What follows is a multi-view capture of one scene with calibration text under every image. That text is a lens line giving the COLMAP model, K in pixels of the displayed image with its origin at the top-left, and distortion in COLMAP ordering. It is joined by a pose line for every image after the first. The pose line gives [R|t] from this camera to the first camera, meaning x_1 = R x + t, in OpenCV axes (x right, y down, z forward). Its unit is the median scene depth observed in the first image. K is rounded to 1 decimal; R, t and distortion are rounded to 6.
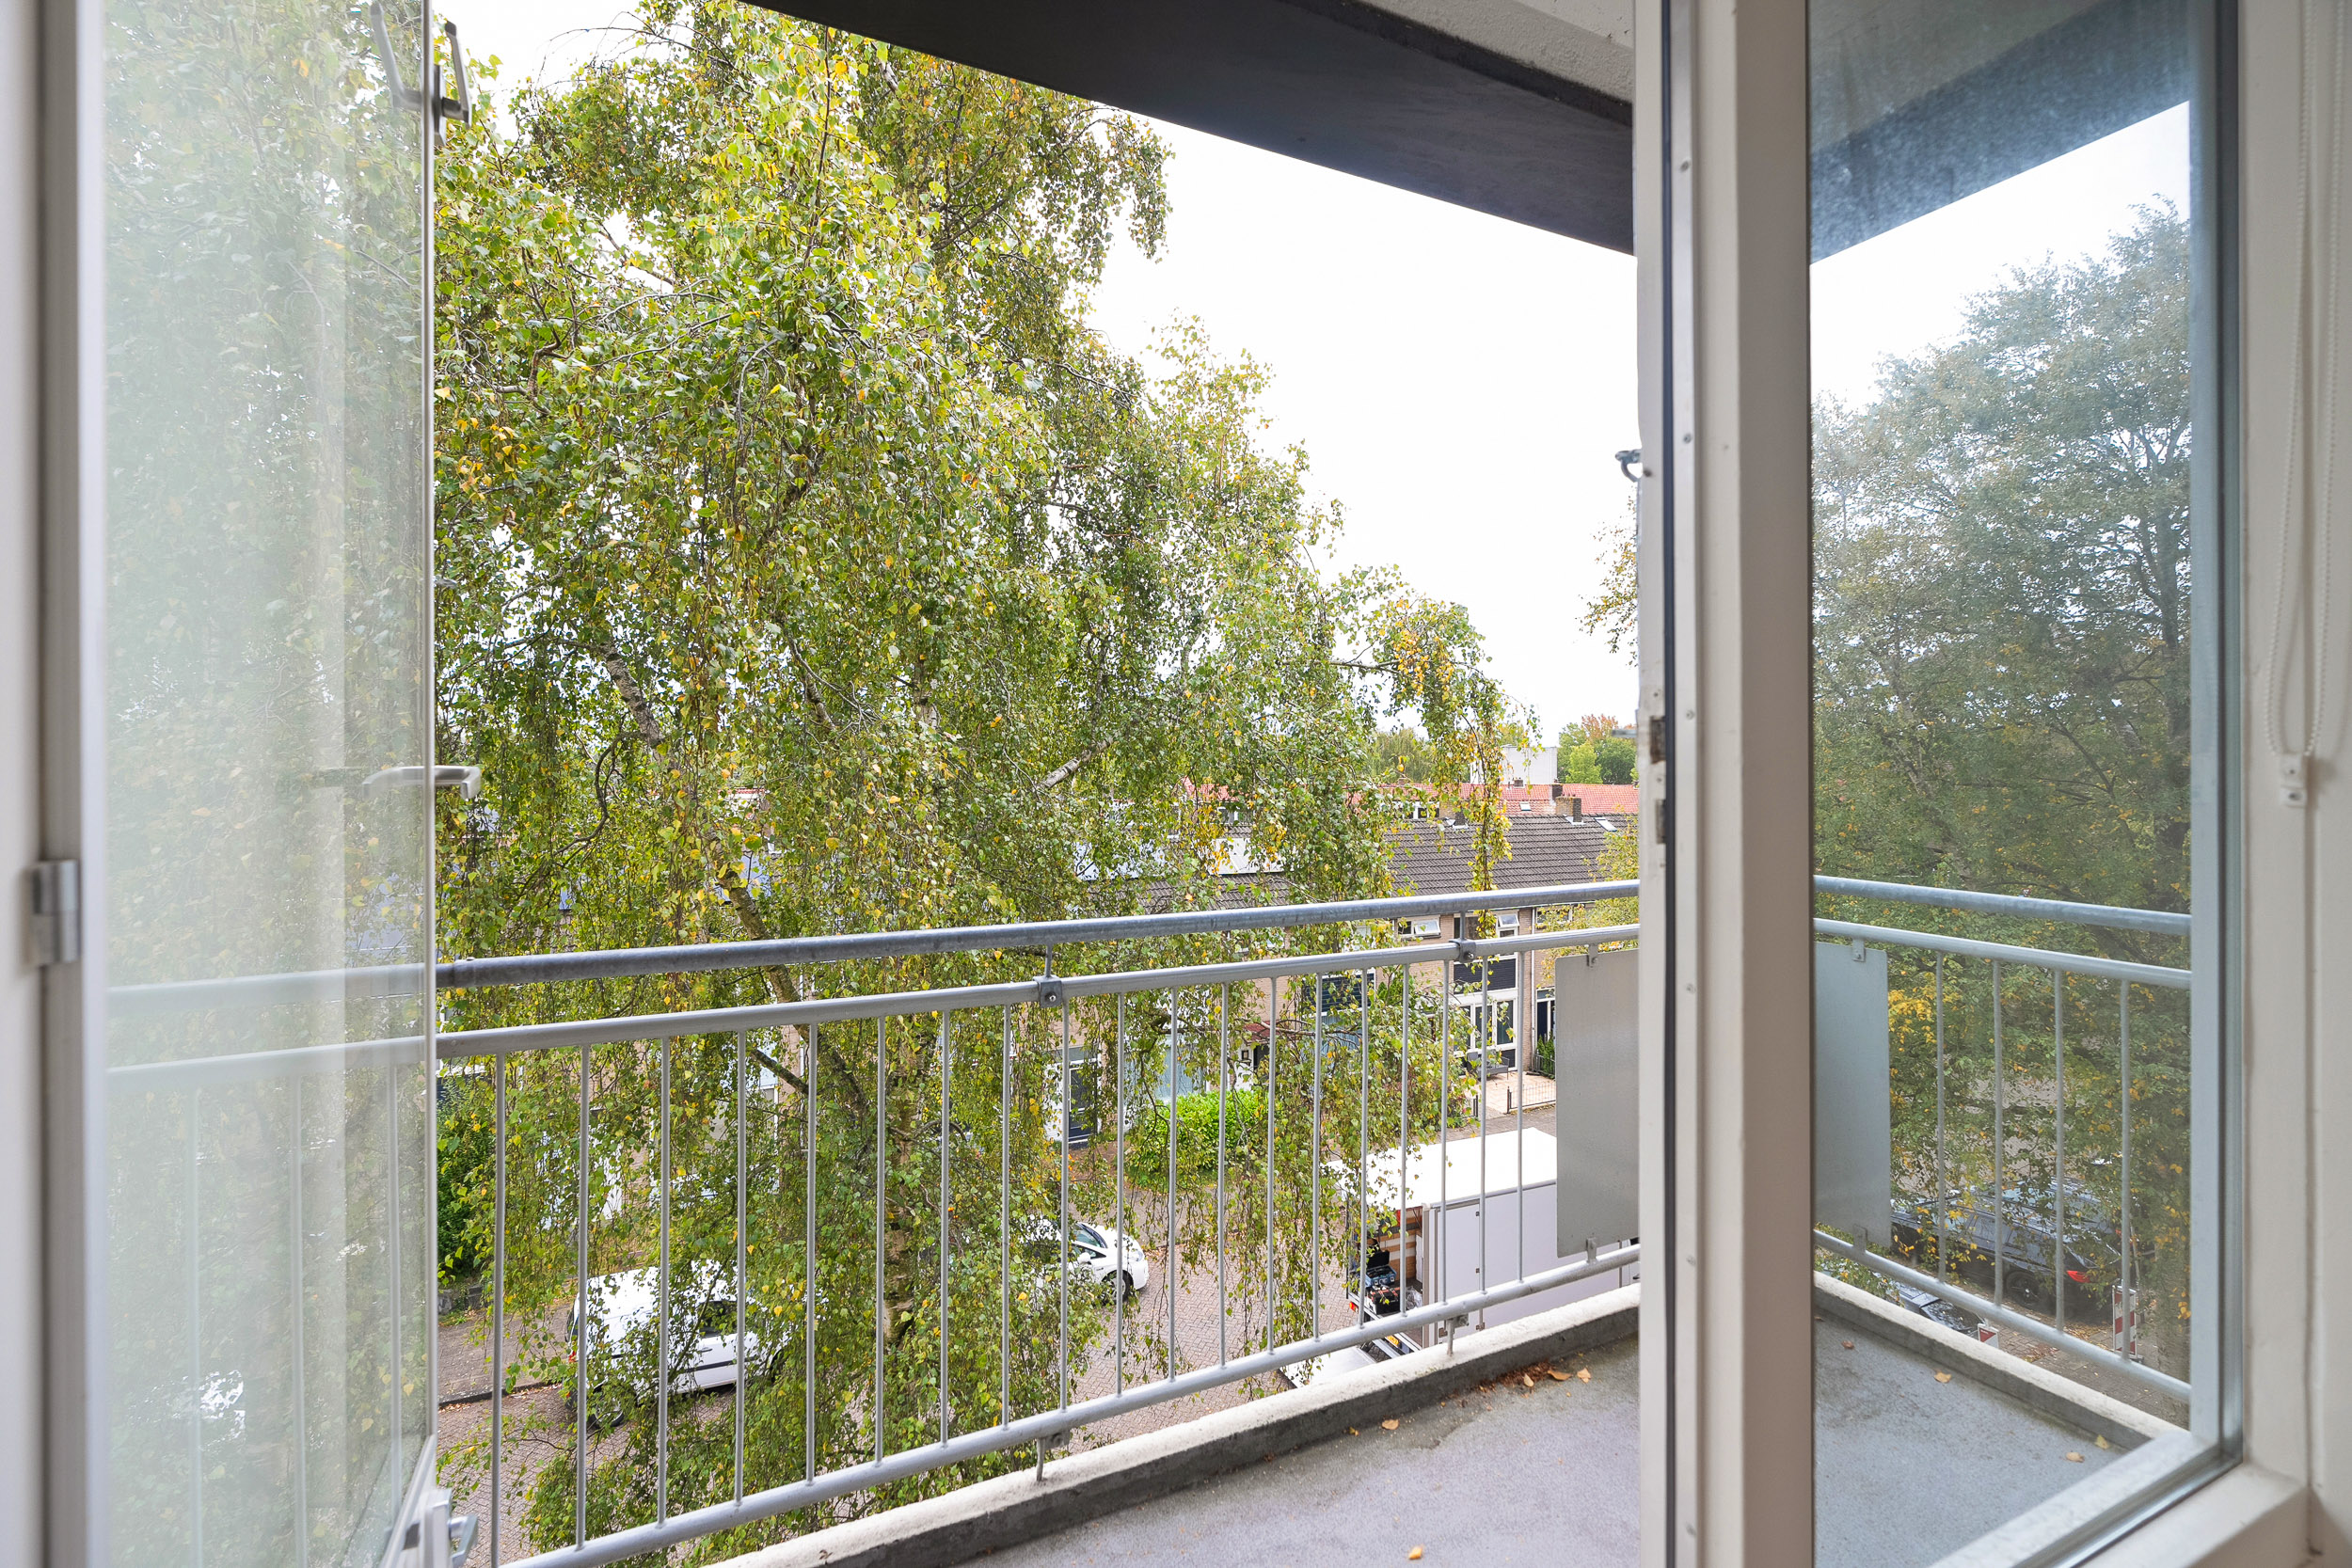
lens RADIAL K [[1075.5, 0, 1171.7], [0, 1075.5, 772.3], [0, 0, 1]] dist [-0.001151, -0.000026]
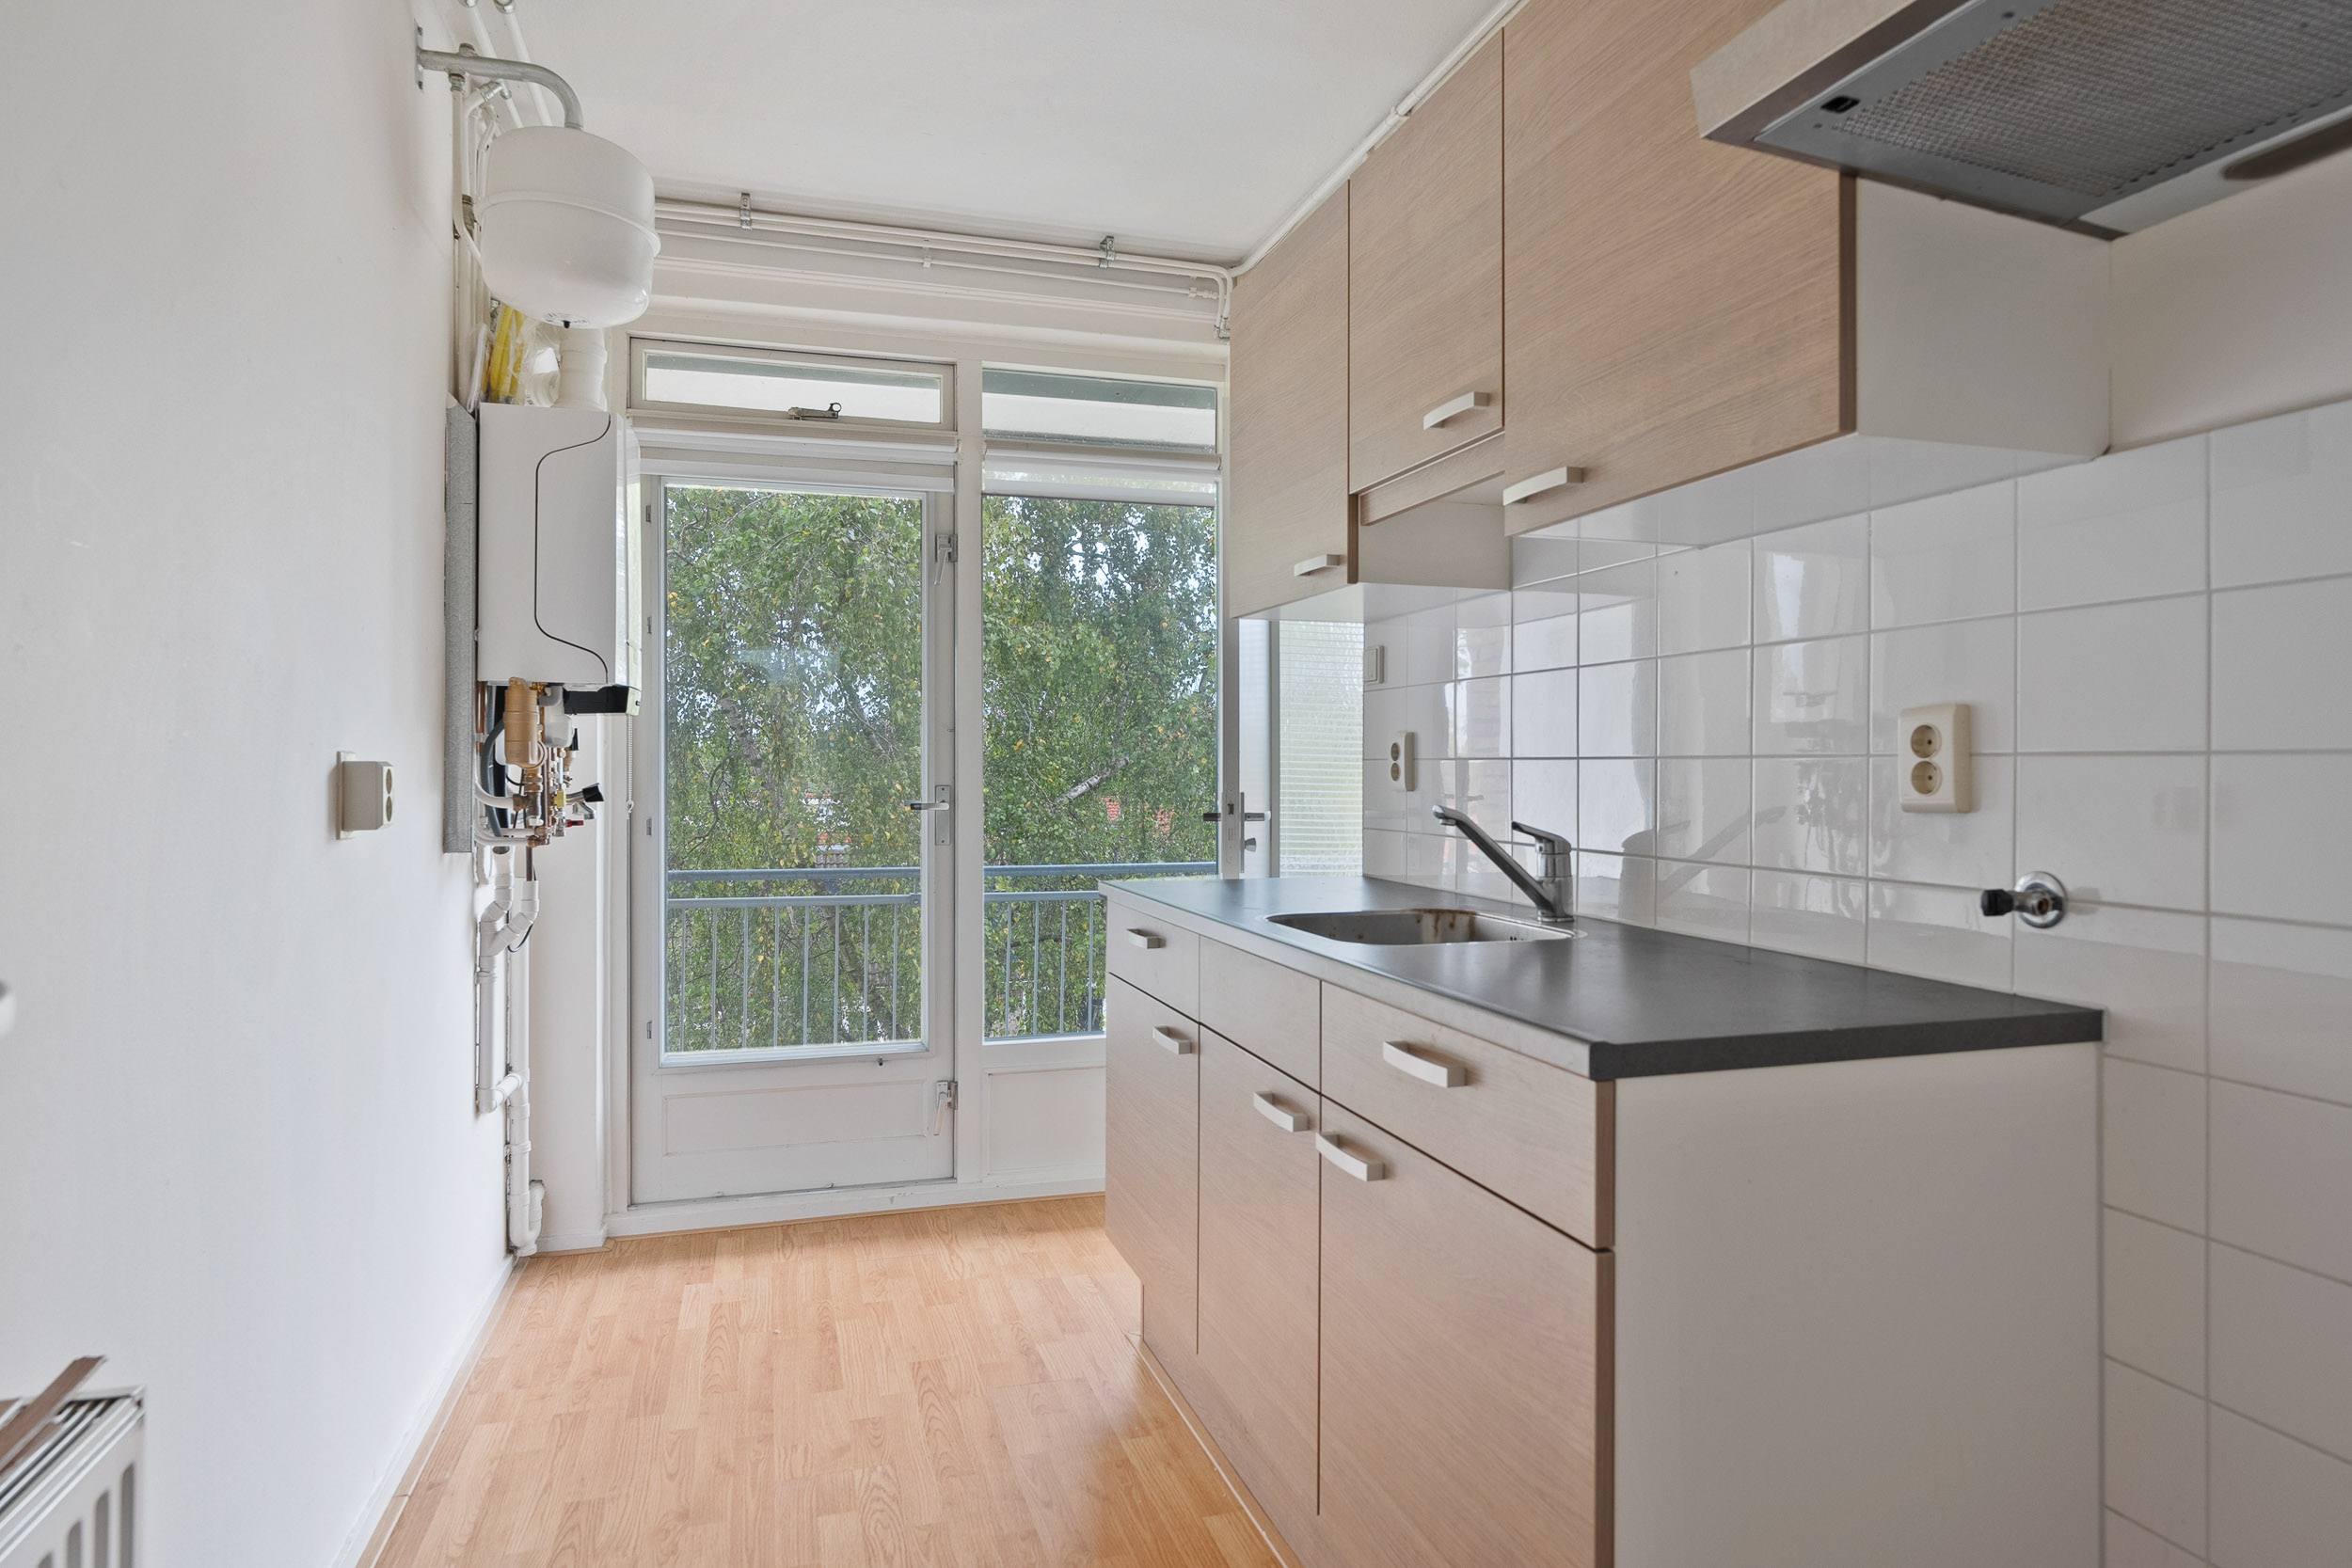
lens RADIAL K [[1339.5, 0, 1177.8], [0, 1339.5, 780.3], [0, 0, 1]] dist [-0.000068, 0.000084]
pose [[0.989150, 0.010844, -0.146508, 0.221613], [-0.010659, 0.999941, 0.002047, -0.012145], [0.146521, -0.000463, 0.989207, -0.443263]]
